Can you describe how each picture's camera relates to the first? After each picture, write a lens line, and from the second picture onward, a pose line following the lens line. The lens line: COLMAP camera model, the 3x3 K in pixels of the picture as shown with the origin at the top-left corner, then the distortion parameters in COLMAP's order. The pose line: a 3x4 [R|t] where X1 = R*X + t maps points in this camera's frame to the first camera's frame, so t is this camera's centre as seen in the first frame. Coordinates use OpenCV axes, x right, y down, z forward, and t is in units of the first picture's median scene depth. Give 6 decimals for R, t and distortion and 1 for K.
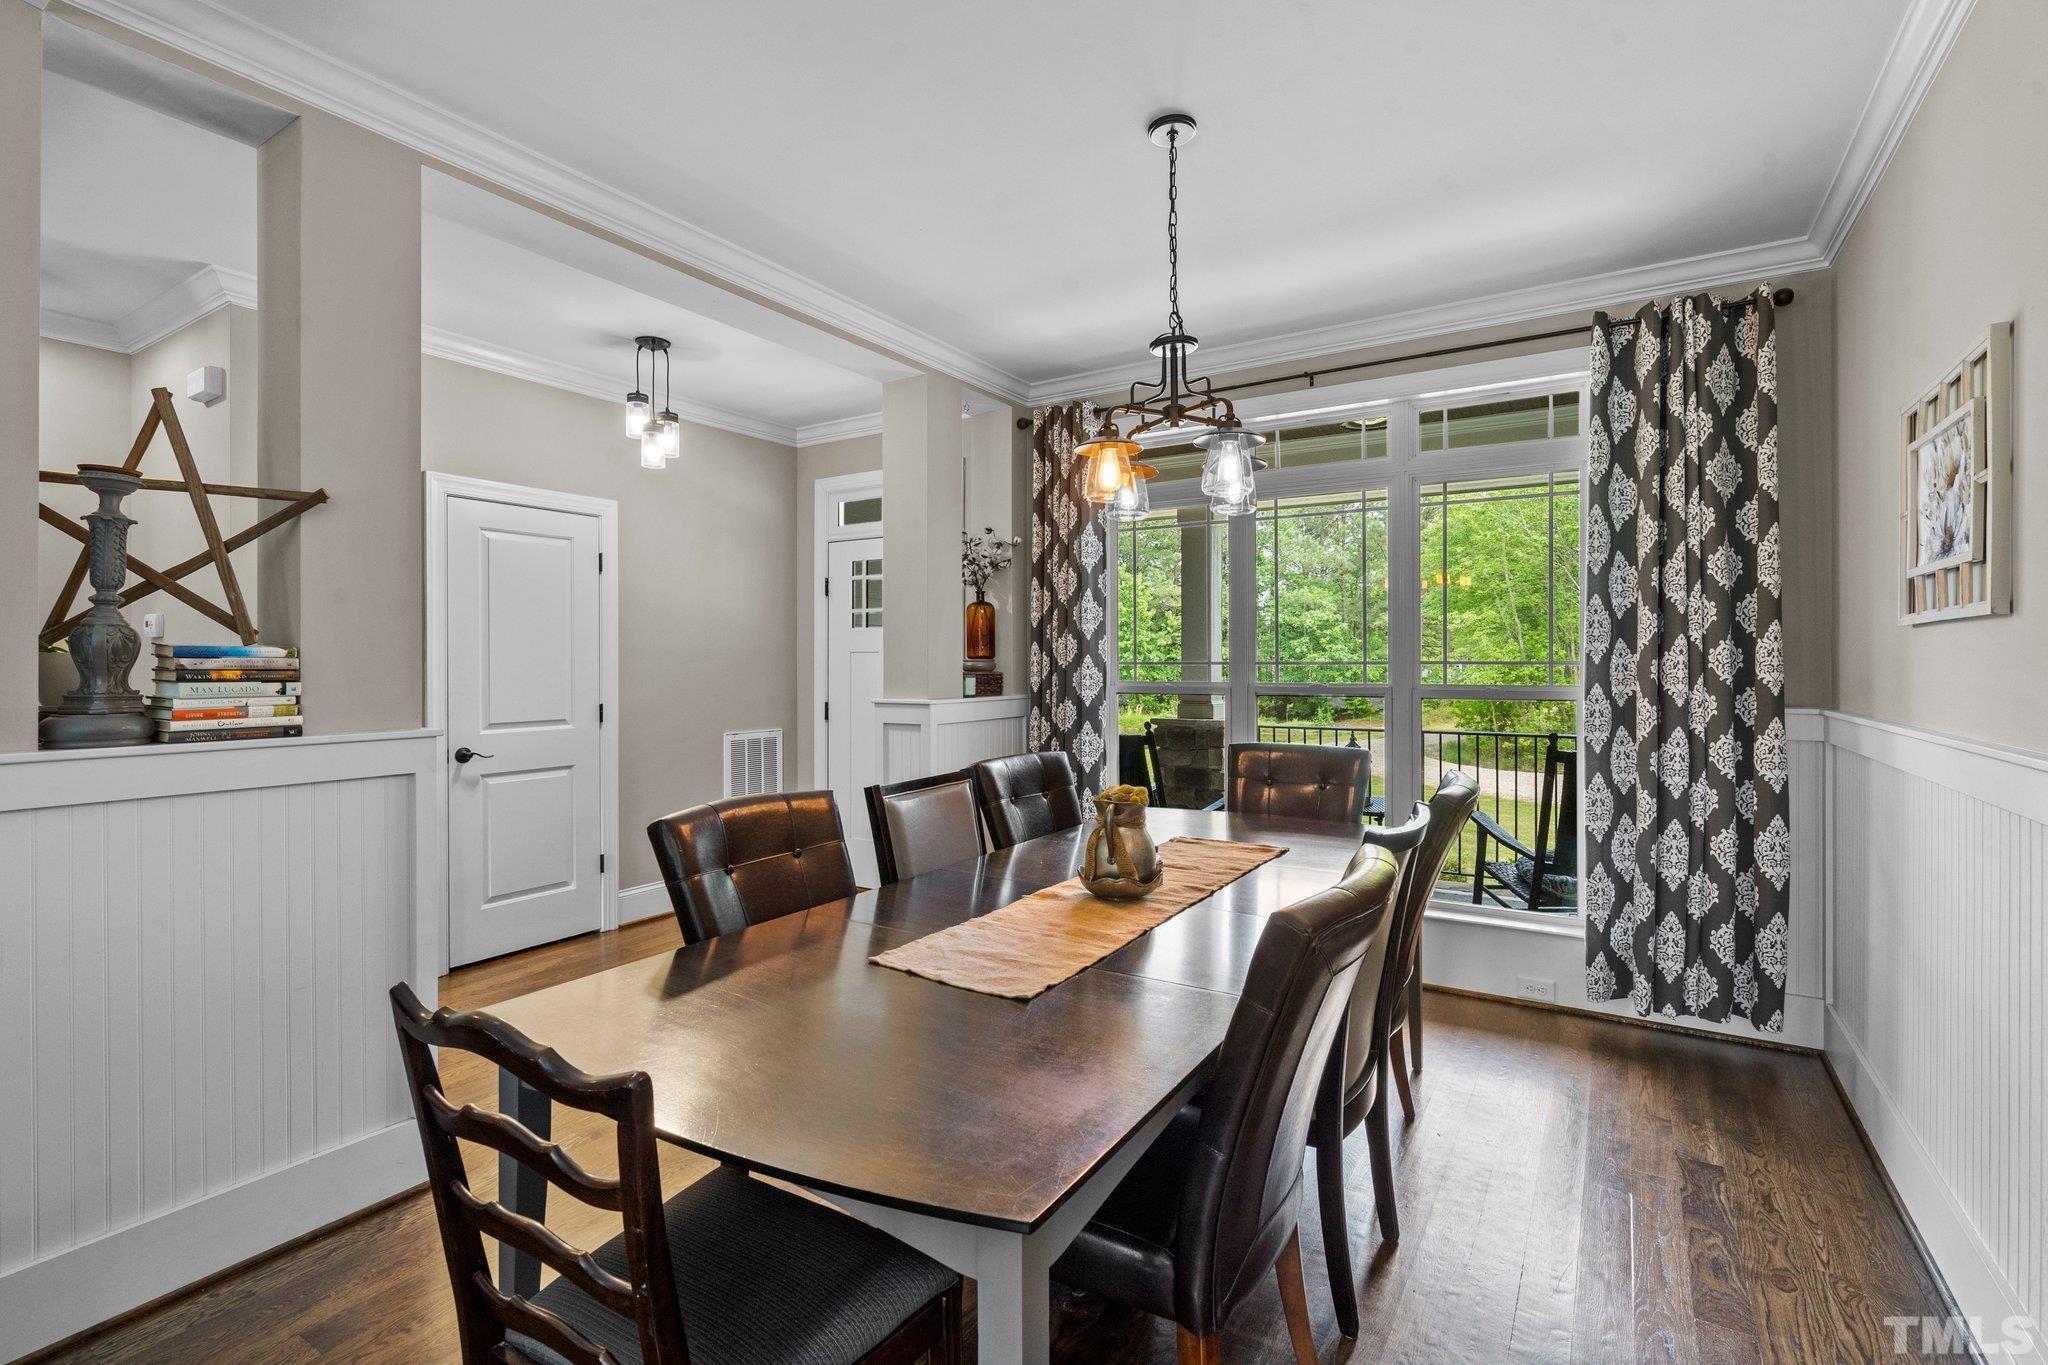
lens RADIAL K [[943.7, 0, 1026.6], [0, 943.7, 667.6], [0, 0, 1]] dist [-0.001051, 0.001598]
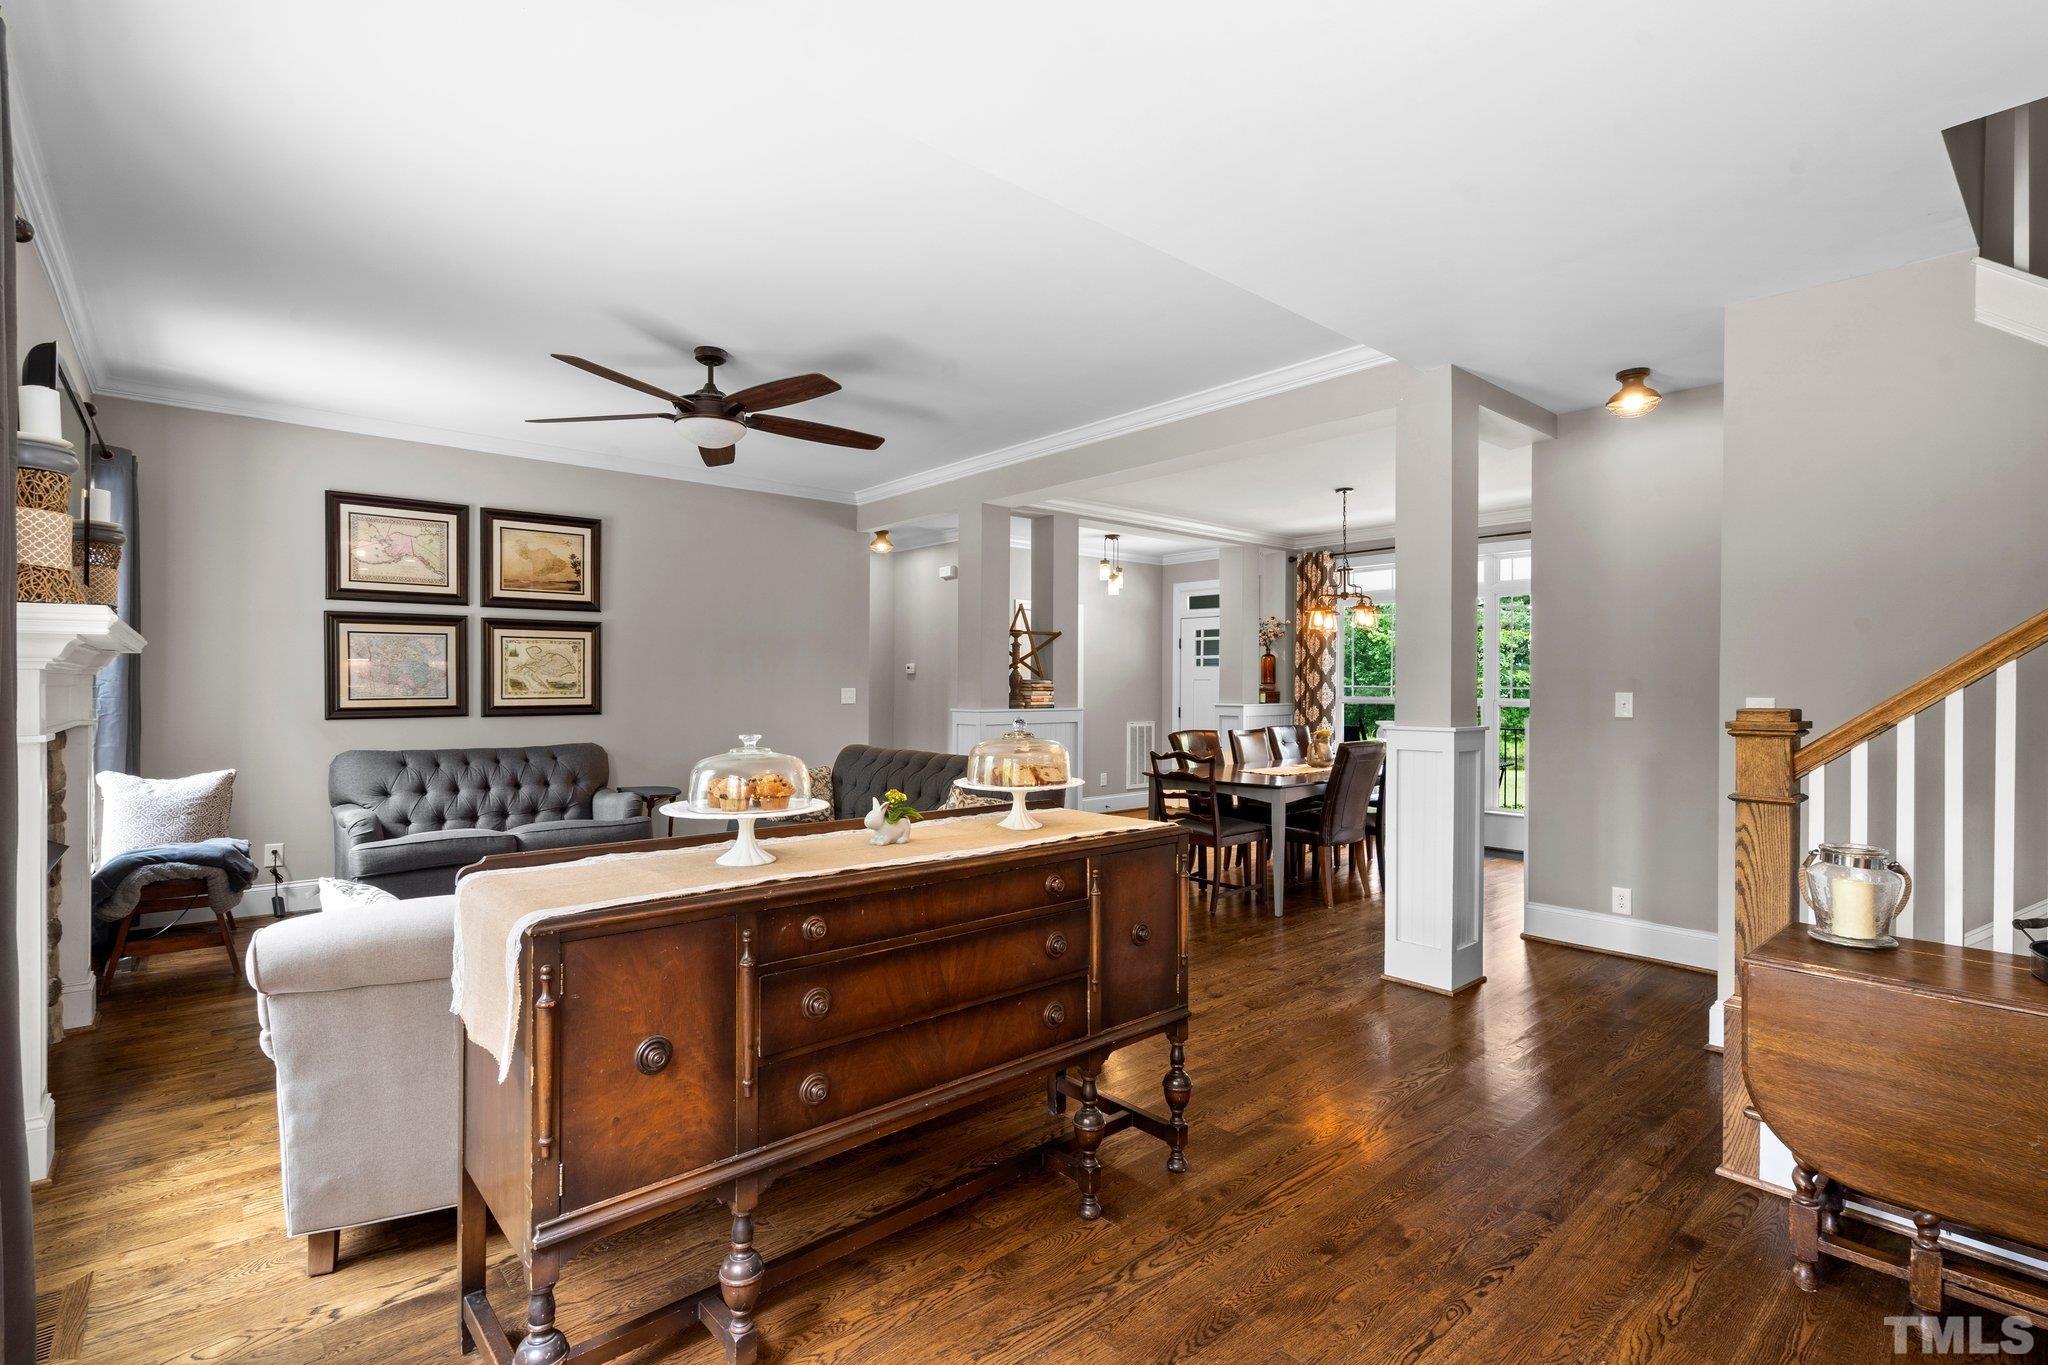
lens RADIAL K [[943.7, 0, 1038.2], [0, 943.7, 685.0], [0, 0, 1]] dist [-0.001051, 0.001598]
pose [[0.961311, 0.006352, -0.275391, 0.031329], [-0.007423, 0.999968, -0.002848, 0.001835], [0.275364, 0.004782, 0.961328, -1.003517]]
